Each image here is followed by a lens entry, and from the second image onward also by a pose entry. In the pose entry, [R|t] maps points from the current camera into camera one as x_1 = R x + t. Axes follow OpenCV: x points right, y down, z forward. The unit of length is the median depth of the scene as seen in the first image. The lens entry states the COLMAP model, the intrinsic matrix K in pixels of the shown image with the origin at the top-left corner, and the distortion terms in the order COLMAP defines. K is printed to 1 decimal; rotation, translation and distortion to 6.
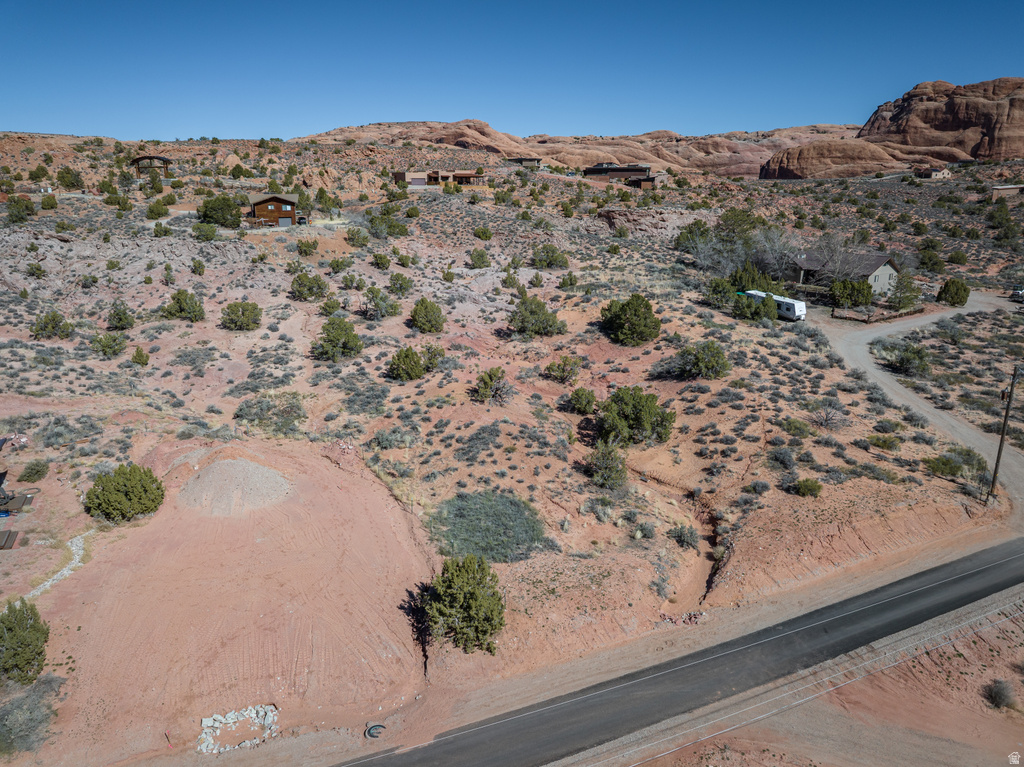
lens RADIAL K [[739.7, 0, 519.5], [0, 739.7, 383.6], [0, 0, 1]] dist [-0.053920, 0.024839]
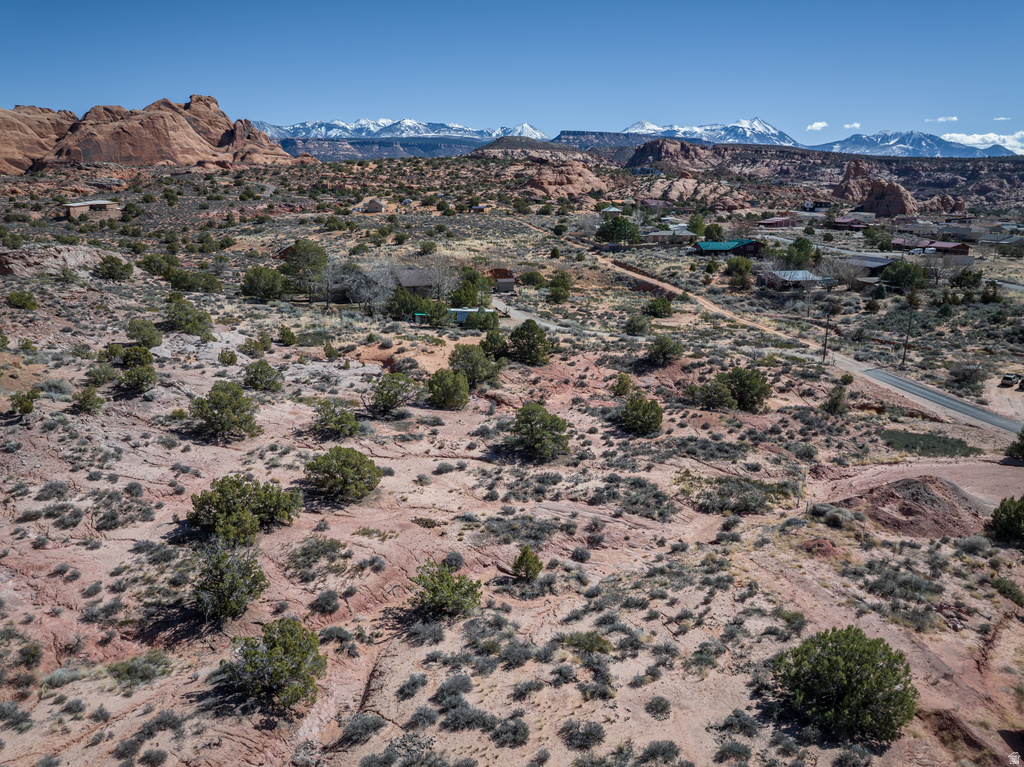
lens RADIAL K [[725.5, 0, 510.3], [0, 725.5, 381.4], [0, 0, 1]] dist [-0.059952, 0.033372]
pose [[0.210386, -0.238971, 0.947961, -0.351823], [0.251428, 0.950273, 0.183753, -0.093610], [-0.944734, 0.199685, 0.260008, 0.298973]]
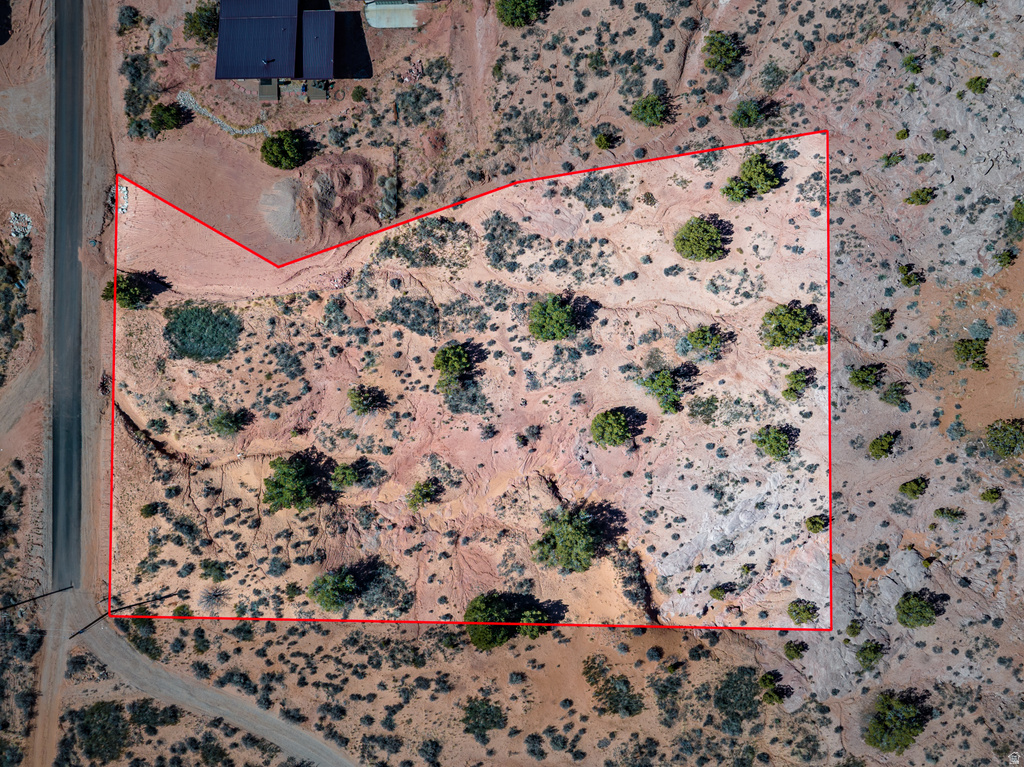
lens RADIAL K [[882.7, 0, 514.7], [0, 882.7, 328.5], [0, 0, 1]] dist [-0.033470, -0.010165]
pose [[-0.407334, 0.913246, -0.007833, -0.074136], [-0.239479, -0.098530, 0.965889, -0.446233], [0.881322, 0.395315, 0.258838, 0.234593]]
